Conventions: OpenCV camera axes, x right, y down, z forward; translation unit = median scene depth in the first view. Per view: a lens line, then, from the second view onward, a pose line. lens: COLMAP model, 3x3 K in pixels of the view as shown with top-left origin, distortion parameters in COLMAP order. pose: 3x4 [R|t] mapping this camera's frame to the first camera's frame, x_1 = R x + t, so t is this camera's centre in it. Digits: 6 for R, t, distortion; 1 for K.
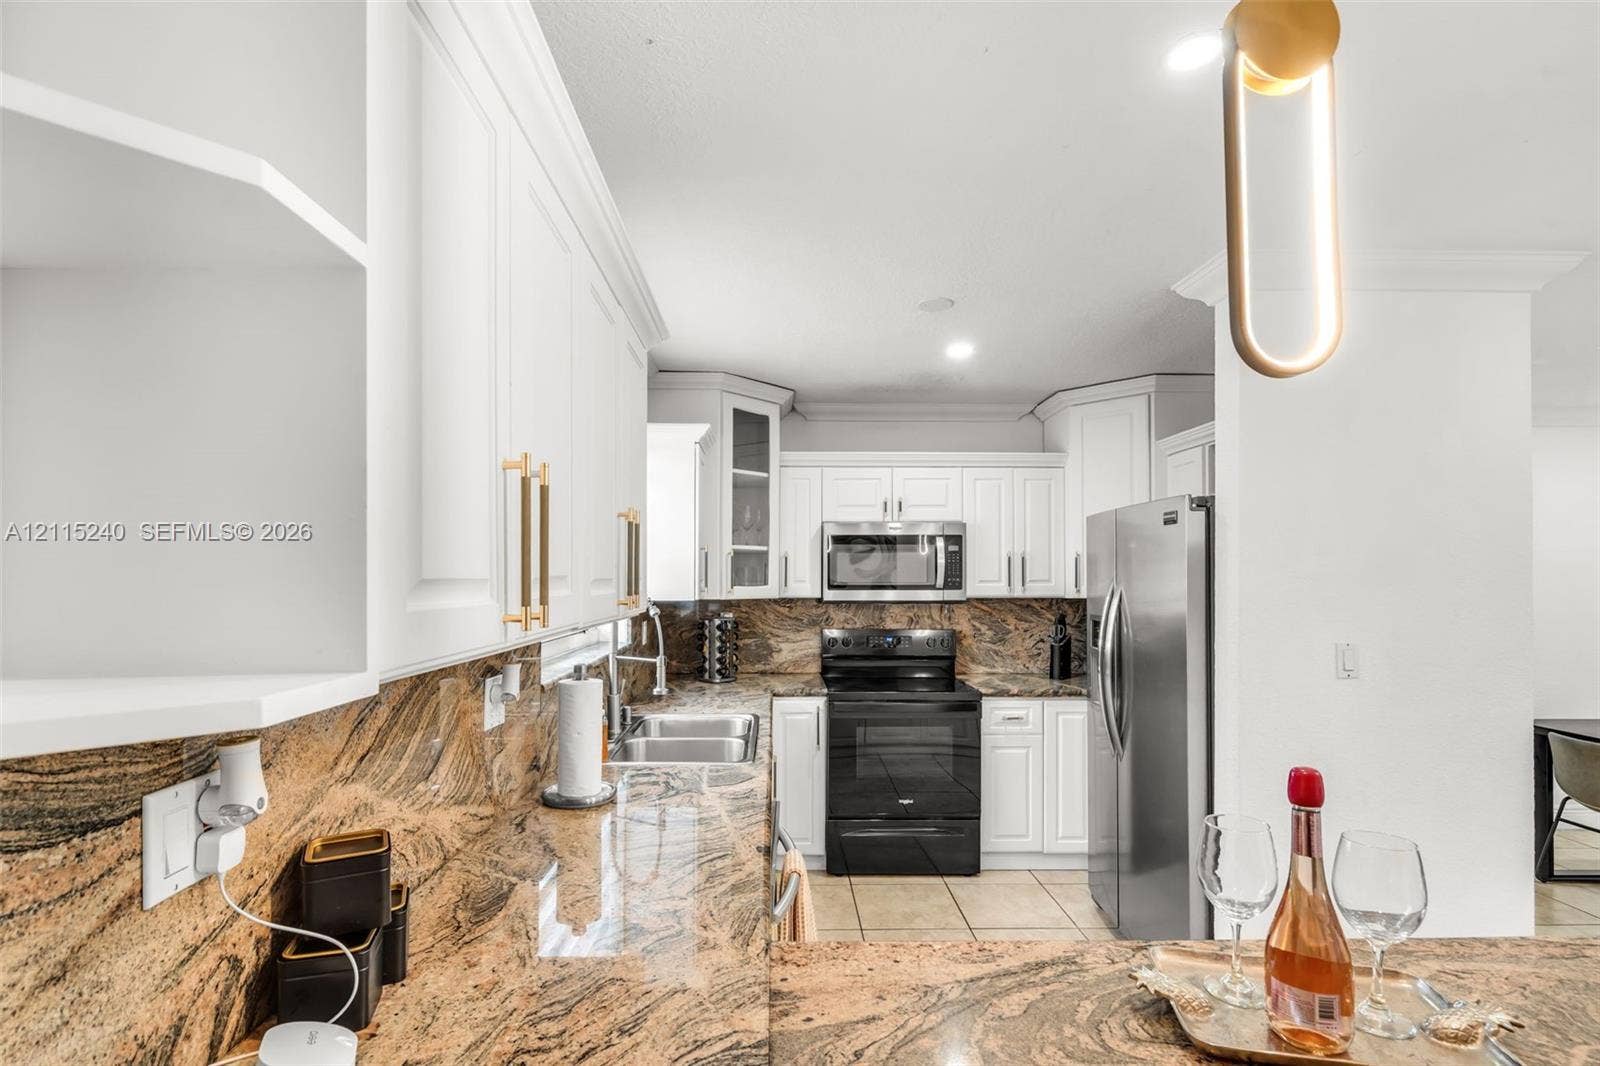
lens RADIAL K [[786.9, 0, 793.5], [0, 786.9, 562.7], [0, 0, 1]] dist [-0.000469, 0.000087]
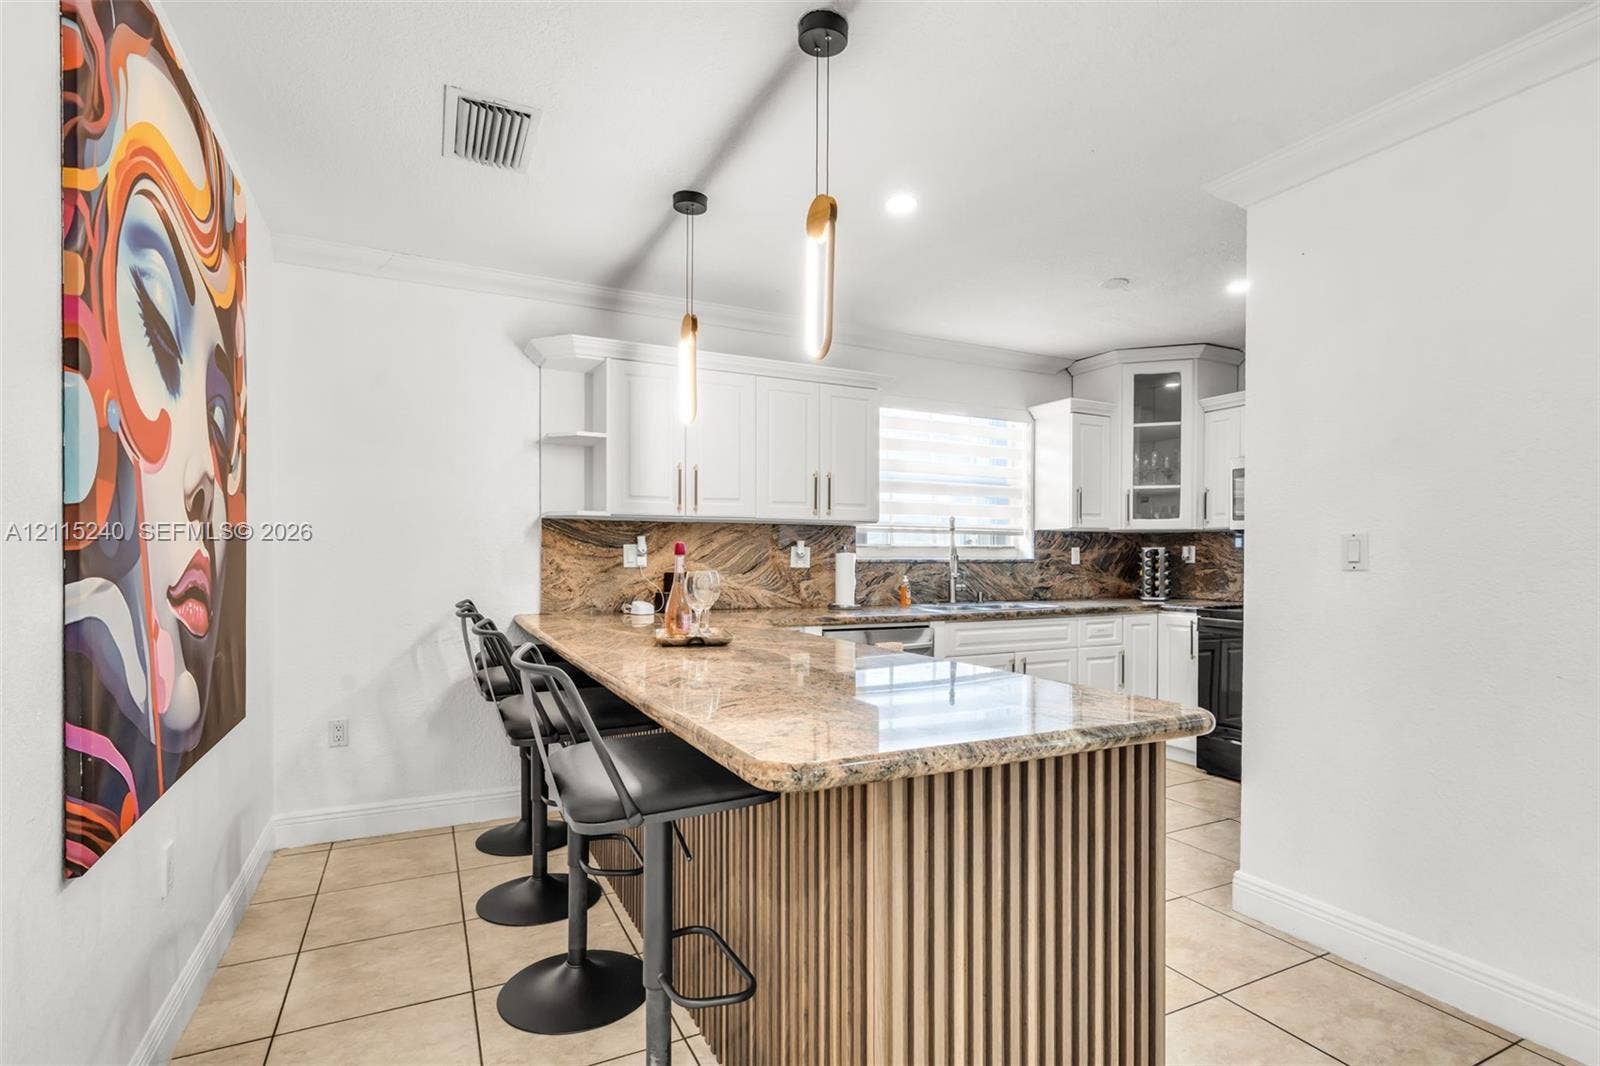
lens RADIAL K [[786.9, 0, 793.5], [0, 786.9, 562.7], [0, 0, 1]] dist [-0.000469, 0.000087]
pose [[0.415085, 0.010462, -0.909723, 0.817218], [0.008177, 0.999851, 0.015230, 0.074747], [0.909746, -0.013761, 0.414937, -0.002445]]
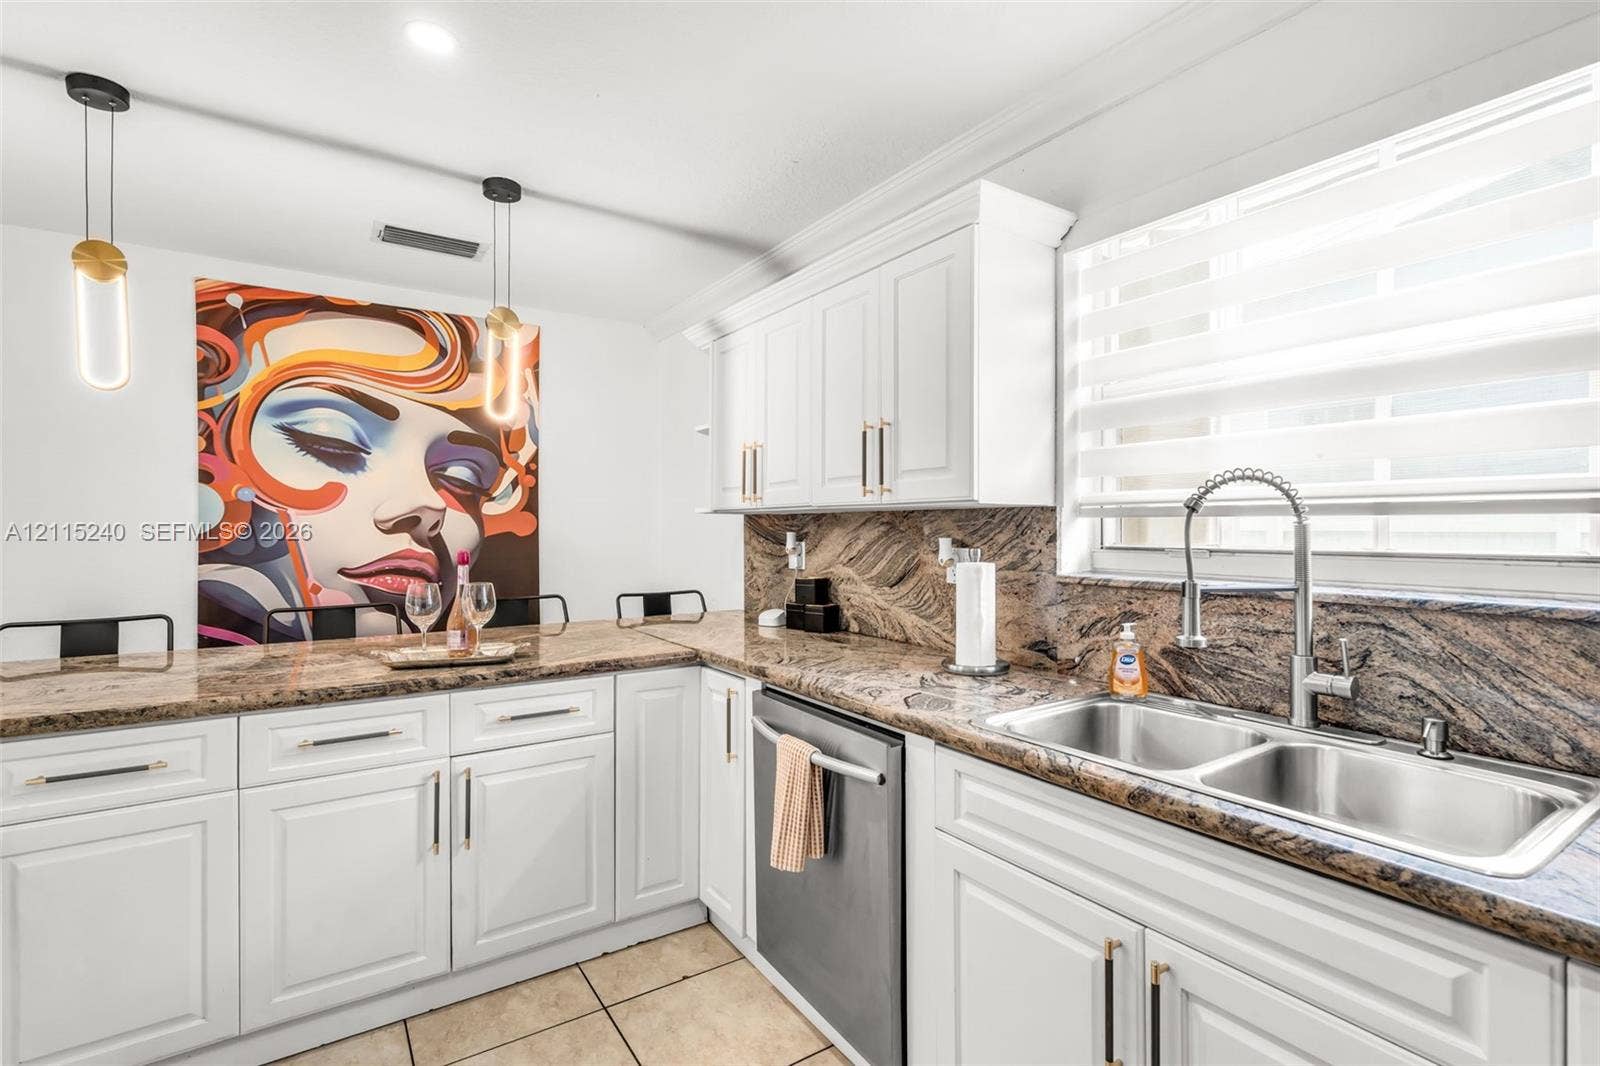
lens RADIAL K [[722.3, 0, 800.0], [0, 722.3, 533.0], [0, 0, 1]] dist [-0.000742, -0.000012]
pose [[-0.849876, 0.001535, -0.526980, 0.233817], [0.005626, 0.999965, -0.006162, 0.060391], [0.526953, -0.008202, -0.849855, 0.883098]]
